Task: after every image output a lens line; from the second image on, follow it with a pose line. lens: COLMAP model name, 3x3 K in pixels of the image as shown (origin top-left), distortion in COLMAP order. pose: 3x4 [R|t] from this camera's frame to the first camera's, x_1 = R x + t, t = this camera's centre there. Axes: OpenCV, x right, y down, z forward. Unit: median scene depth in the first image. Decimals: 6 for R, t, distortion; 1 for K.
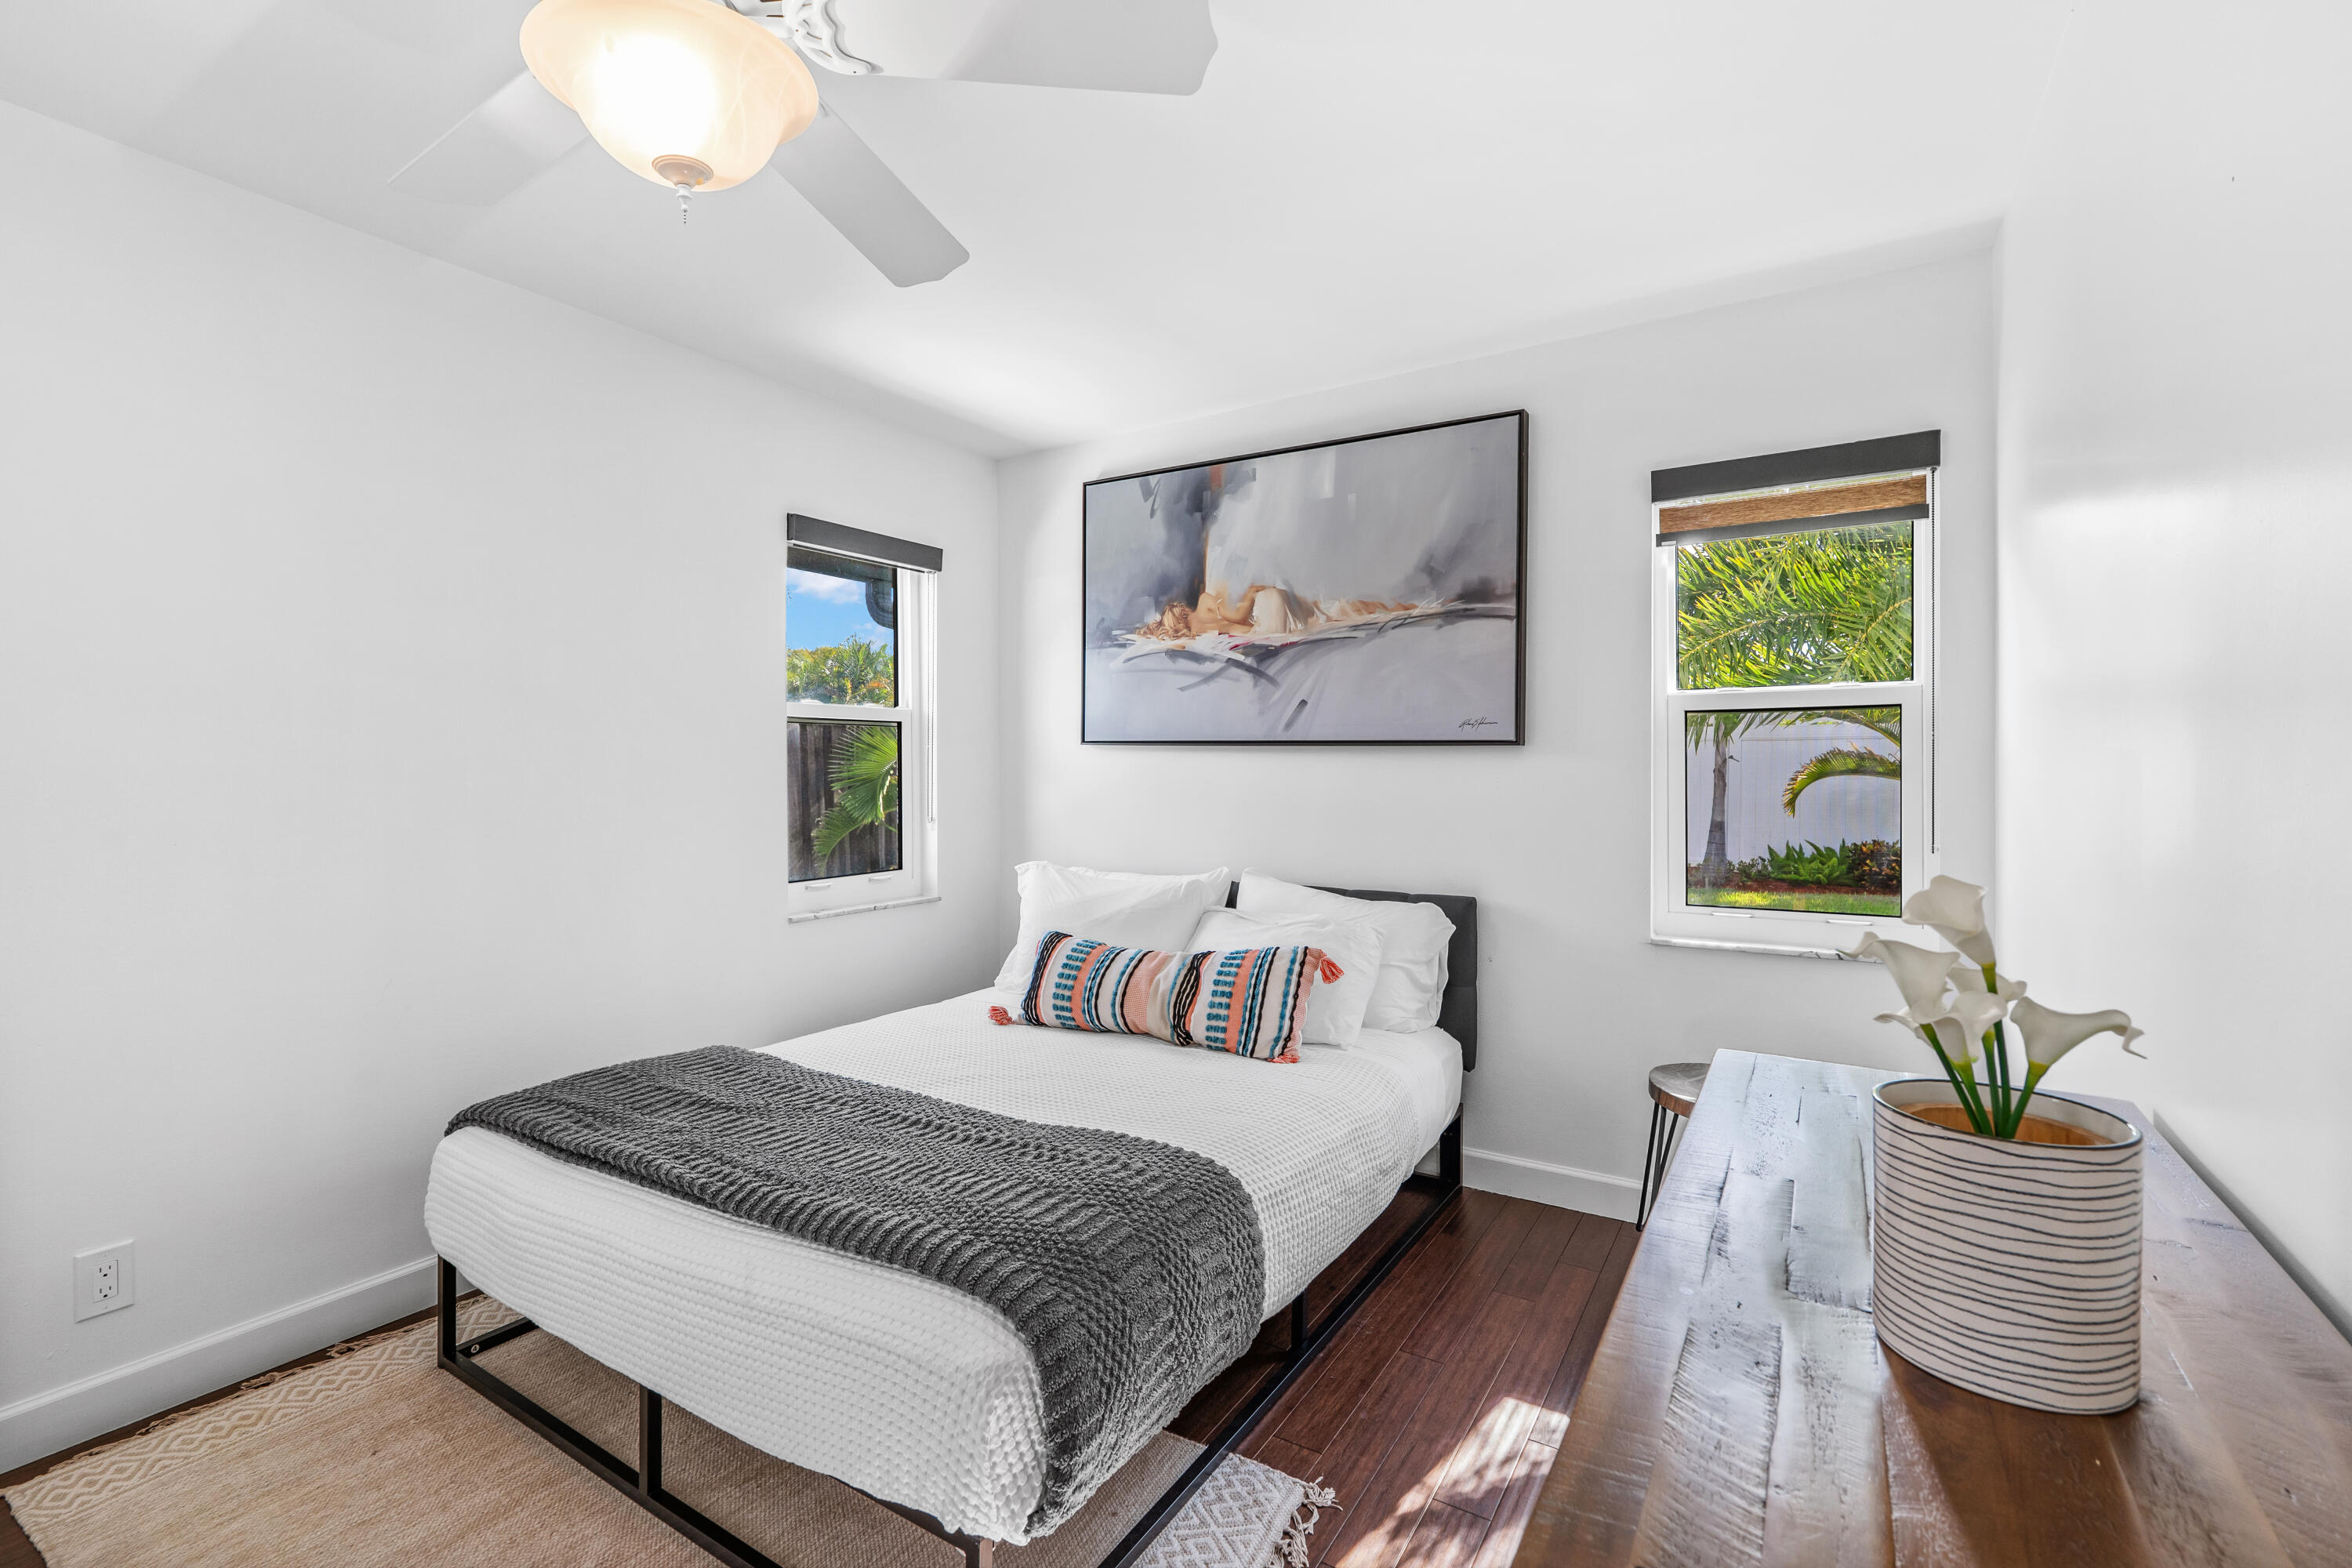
lens RADIAL K [[1046.0, 0, 1177.9], [0, 1046.0, 774.0], [0, 0, 1]] dist [-0.003370, -0.000948]
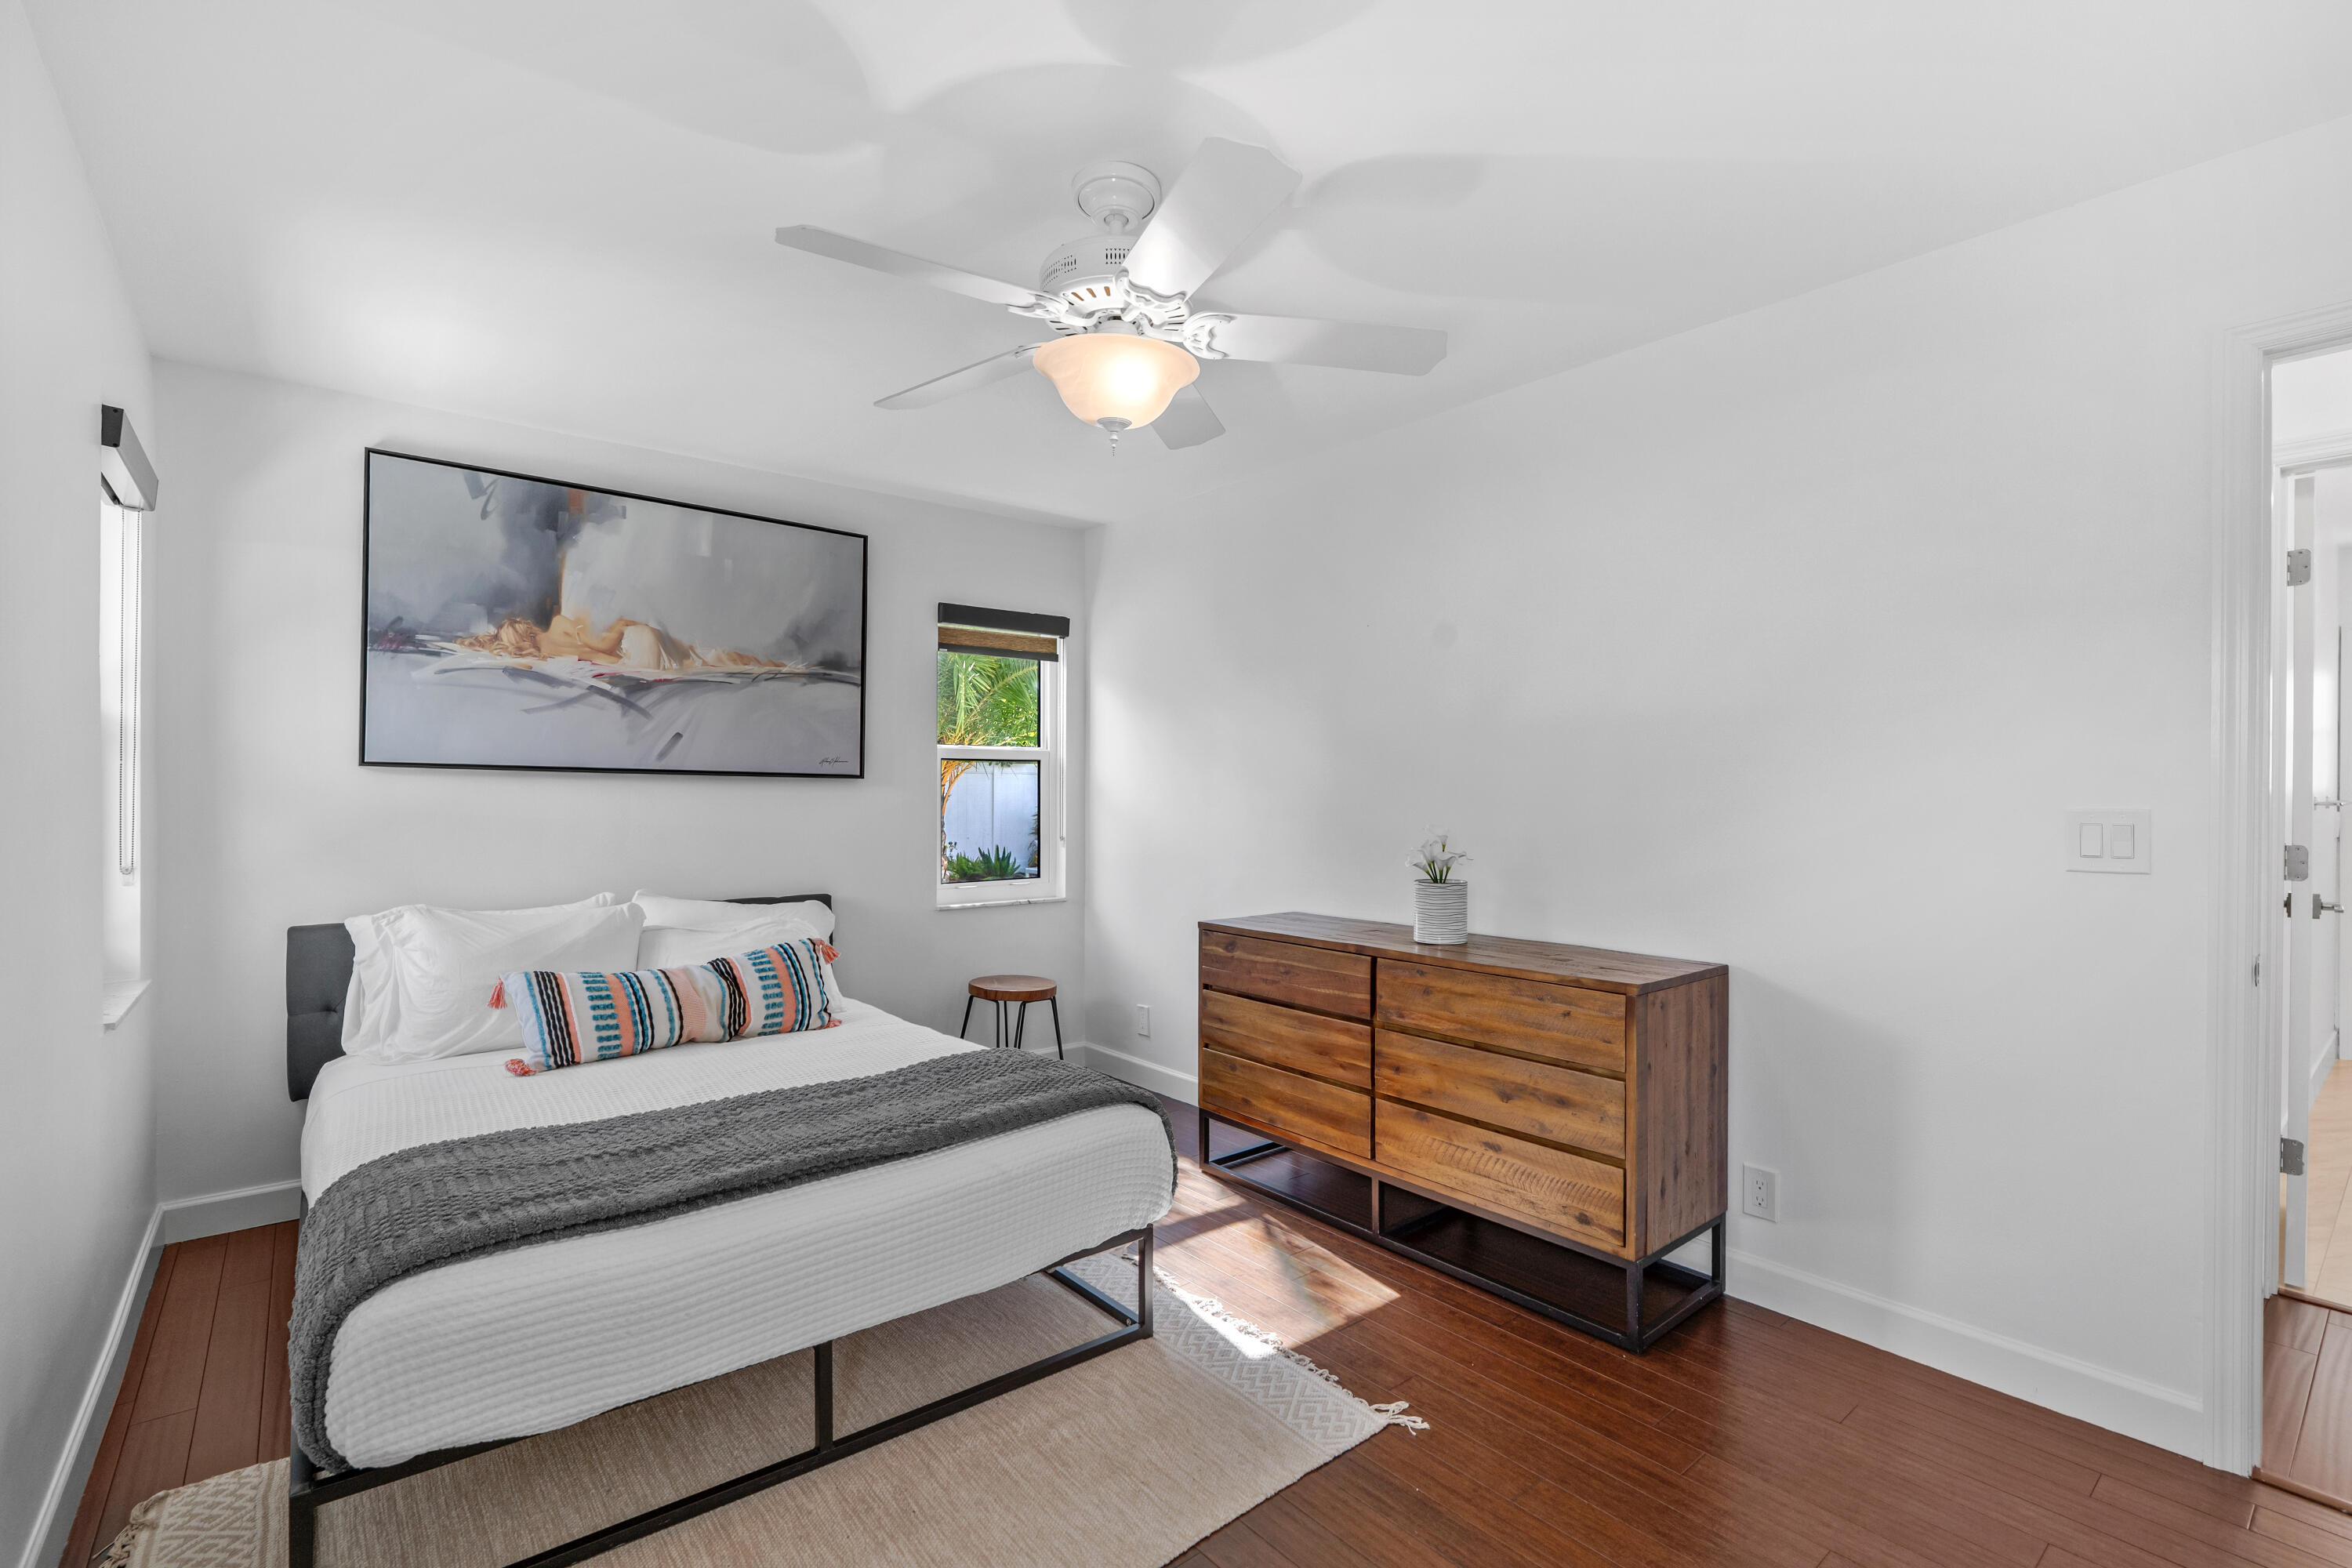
lens RADIAL K [[1046.0, 0, 1185.3], [0, 1046.0, 797.2], [0, 0, 1]] dist [-0.003370, -0.000948]
pose [[0.309448, -0.001644, 0.950915, -0.749554], [0.003371, 0.999994, 0.000632, -0.002097], [-0.950910, 0.003010, 0.309452, 0.151106]]
